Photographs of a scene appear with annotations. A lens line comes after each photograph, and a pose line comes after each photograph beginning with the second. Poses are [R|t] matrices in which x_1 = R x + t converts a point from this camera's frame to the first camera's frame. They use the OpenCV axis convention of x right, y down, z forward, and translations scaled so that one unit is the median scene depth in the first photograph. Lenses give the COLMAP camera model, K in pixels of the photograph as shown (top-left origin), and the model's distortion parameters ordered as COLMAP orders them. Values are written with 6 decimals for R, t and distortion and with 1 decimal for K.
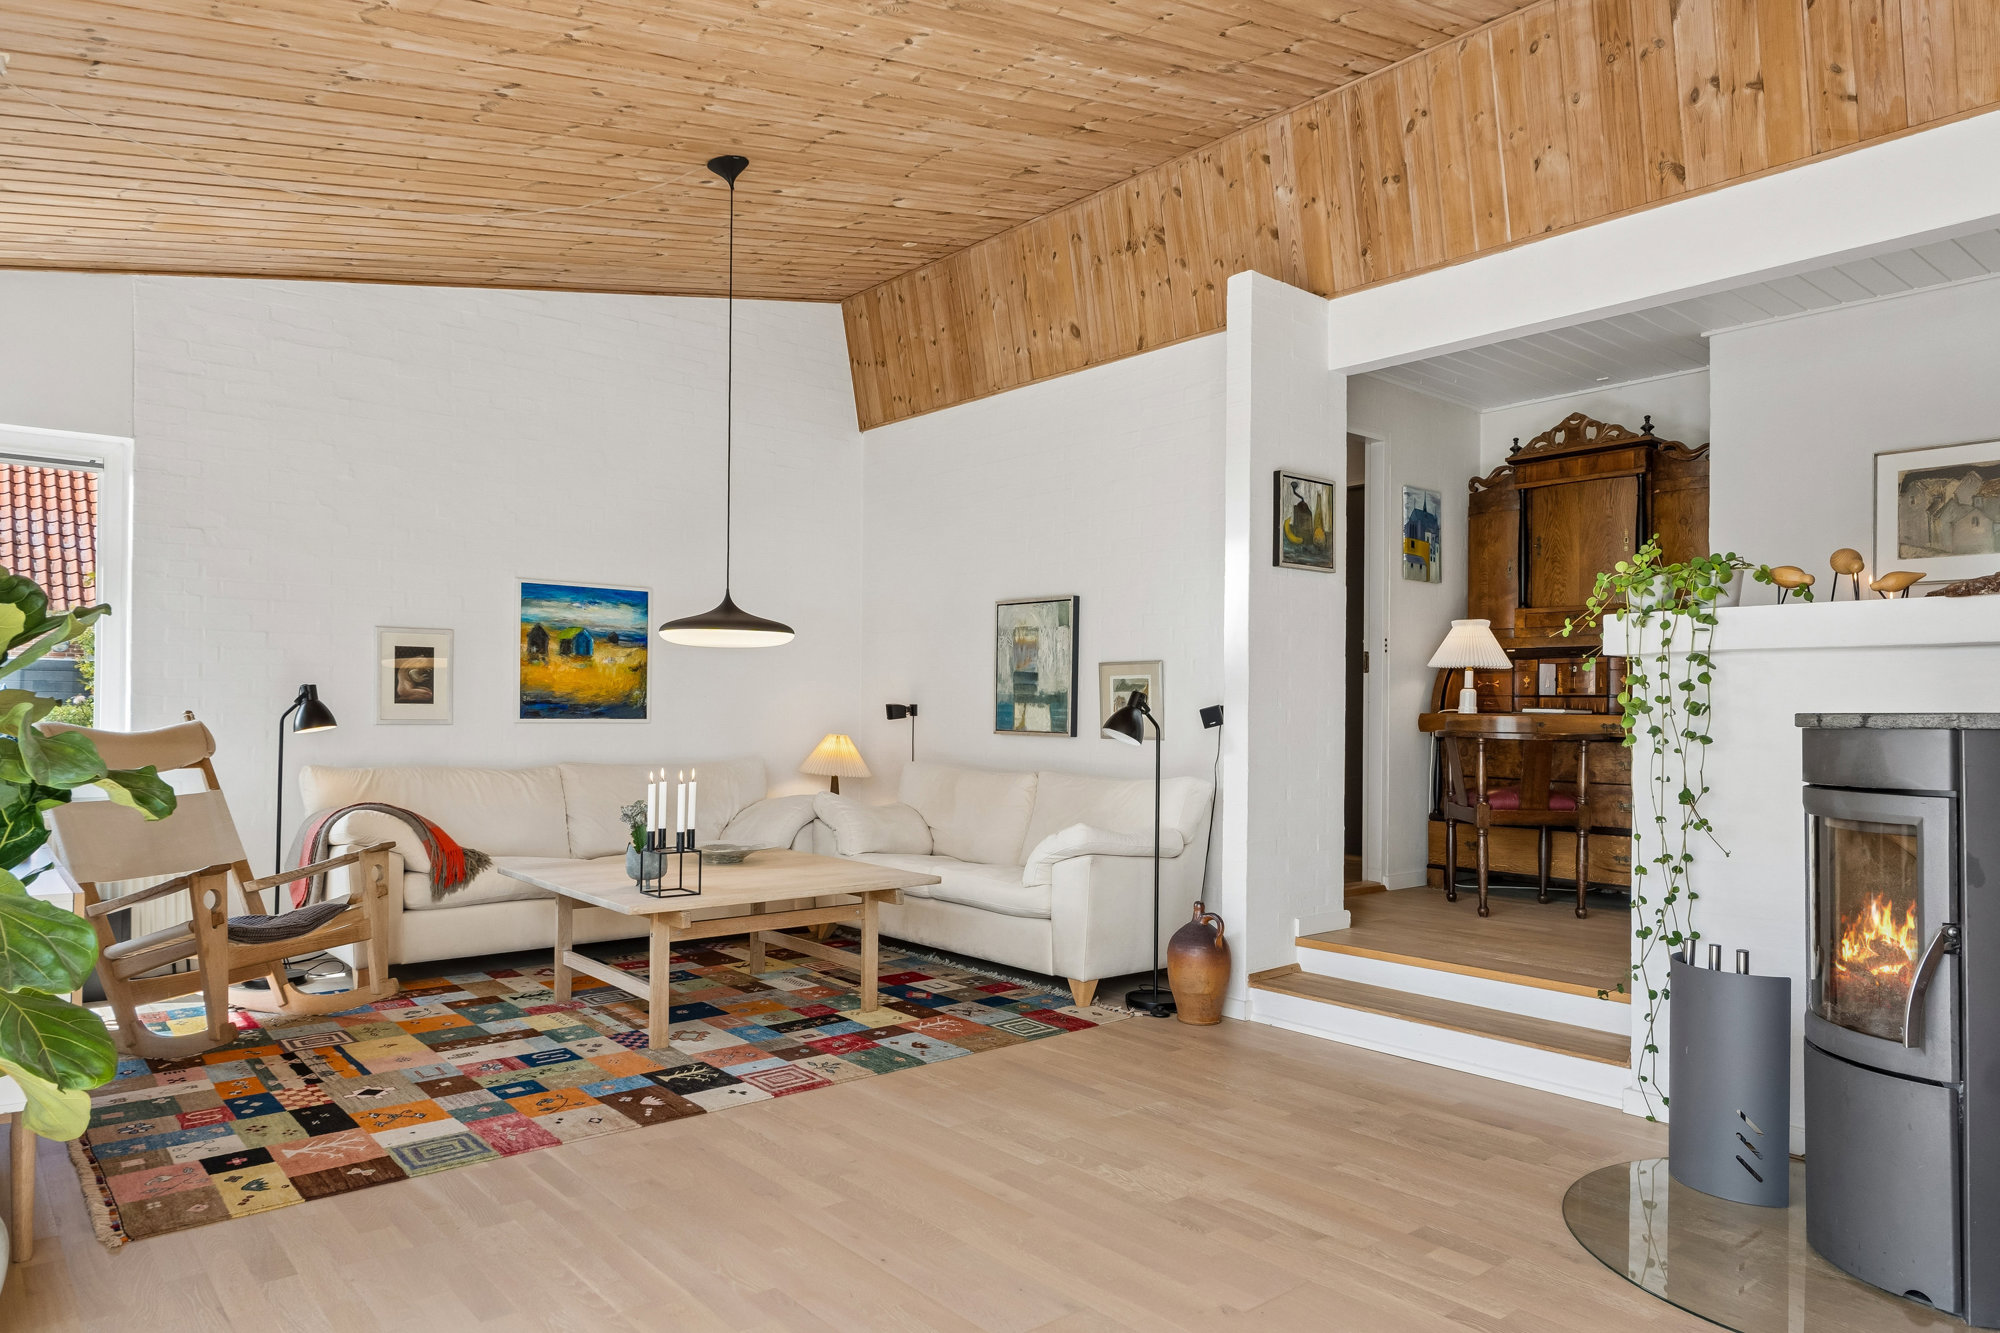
lens RADIAL K [[1228.0, 0, 1002.9], [0, 1228.0, 678.4], [0, 0, 1]] dist [-0.001611, -0.003256]
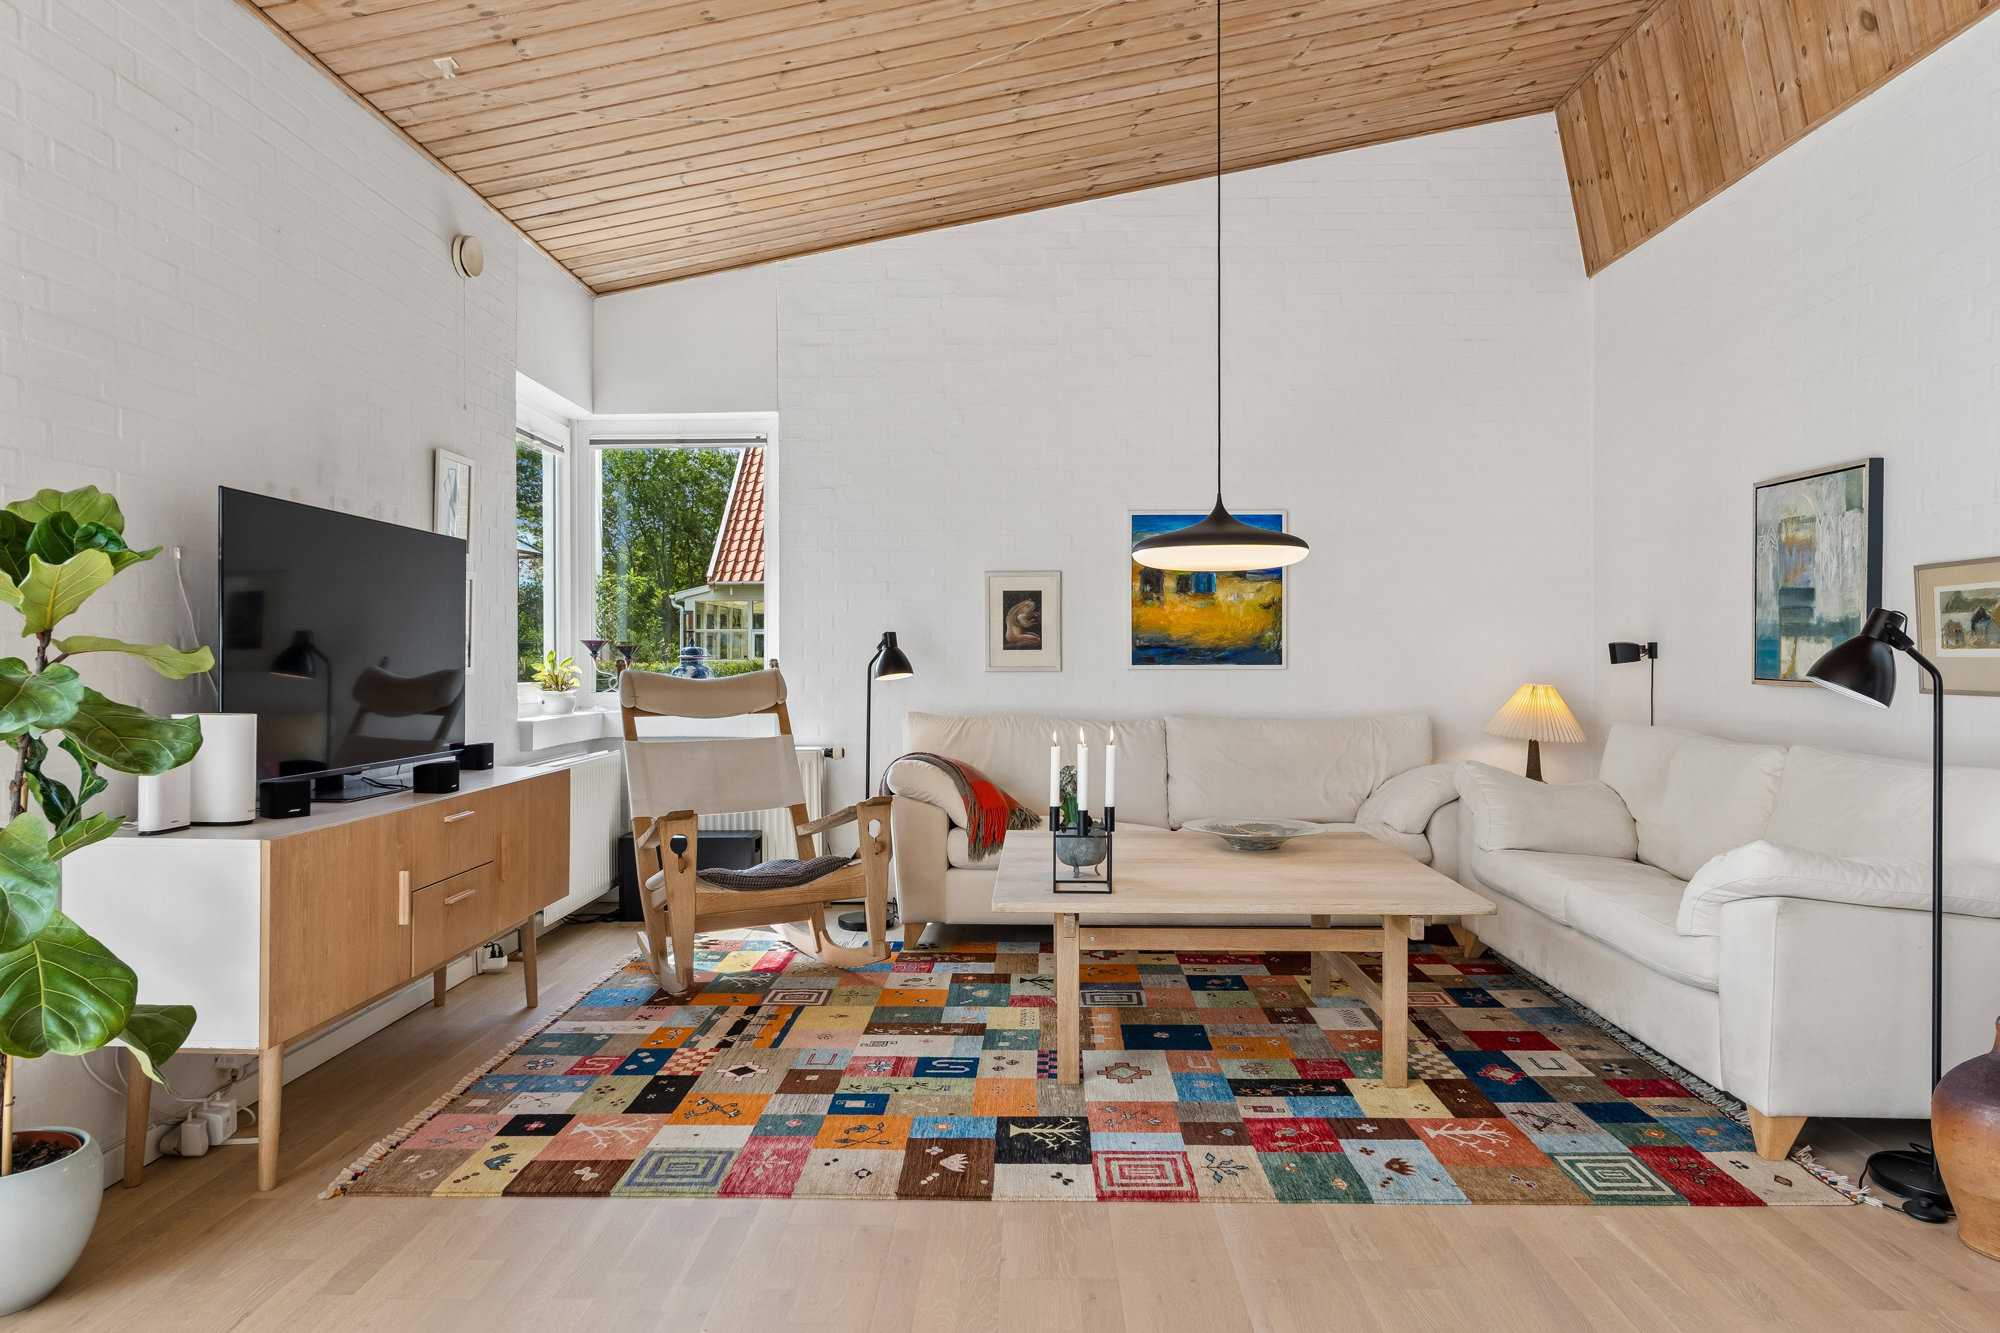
lens RADIAL K [[1228.0, 0, 997.1], [0, 1228.0, 651.9], [0, 0, 1]] dist [-0.001611, -0.003256]
pose [[0.743136, -0.012244, -0.669029, 0.139429], [0.026504, 0.999587, 0.011146, 0.010143], [0.668616, -0.026014, 0.743153, 0.255043]]
